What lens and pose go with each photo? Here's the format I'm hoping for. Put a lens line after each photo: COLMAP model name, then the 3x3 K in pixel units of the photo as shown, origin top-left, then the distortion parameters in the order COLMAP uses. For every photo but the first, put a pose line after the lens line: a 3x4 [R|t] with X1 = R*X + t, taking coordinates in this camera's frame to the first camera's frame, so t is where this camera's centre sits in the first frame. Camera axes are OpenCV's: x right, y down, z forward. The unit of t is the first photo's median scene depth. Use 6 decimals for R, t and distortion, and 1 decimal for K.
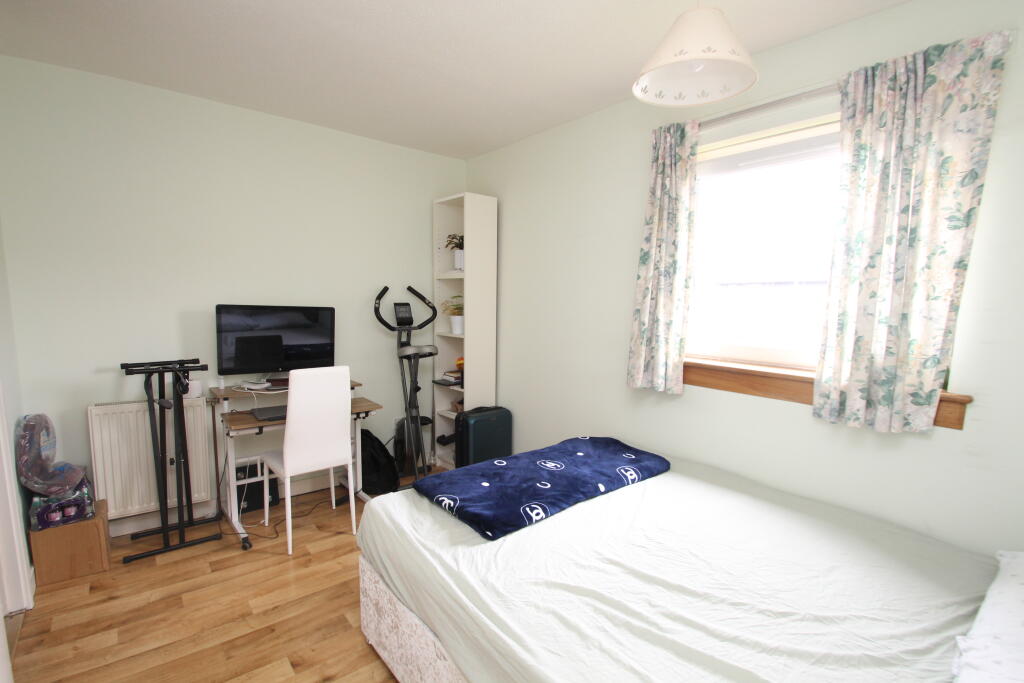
lens RADIAL K [[480.7, 0, 504.8], [0, 480.7, 345.7], [0, 0, 1]] dist [-0.020117, -0.001608]
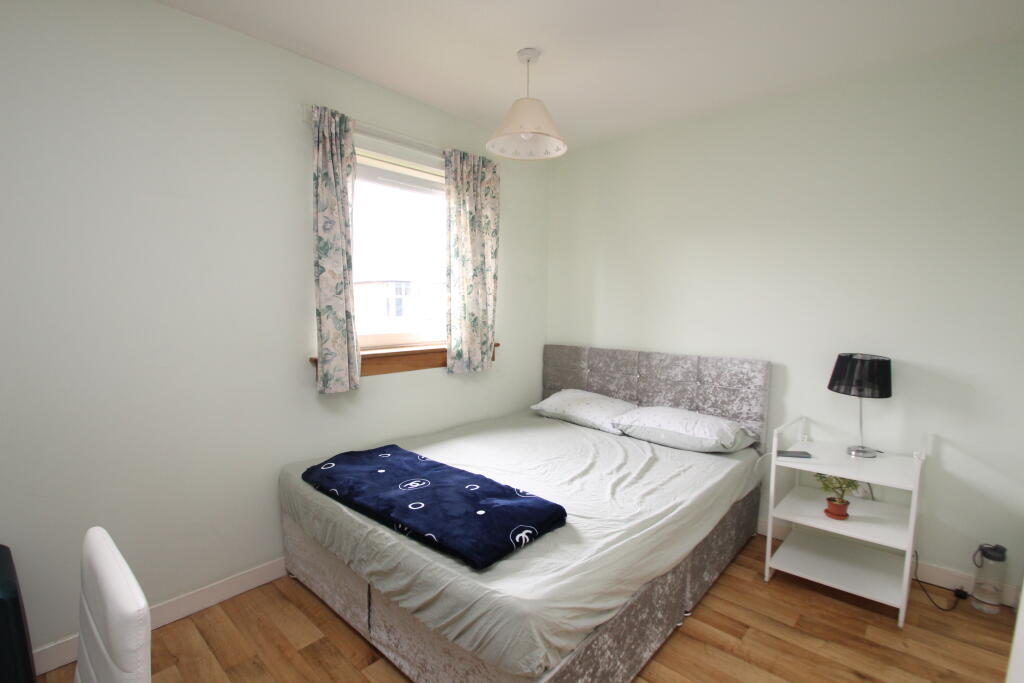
lens RADIAL K [[480.7, 0, 506.2], [0, 480.7, 347.1], [0, 0, 1]] dist [-0.020117, -0.001608]
pose [[-0.158477, -0.105915, 0.981665, -0.915515], [0.090444, 0.988493, 0.121253, -0.107606], [-0.983212, 0.108001, -0.147074, 1.128208]]
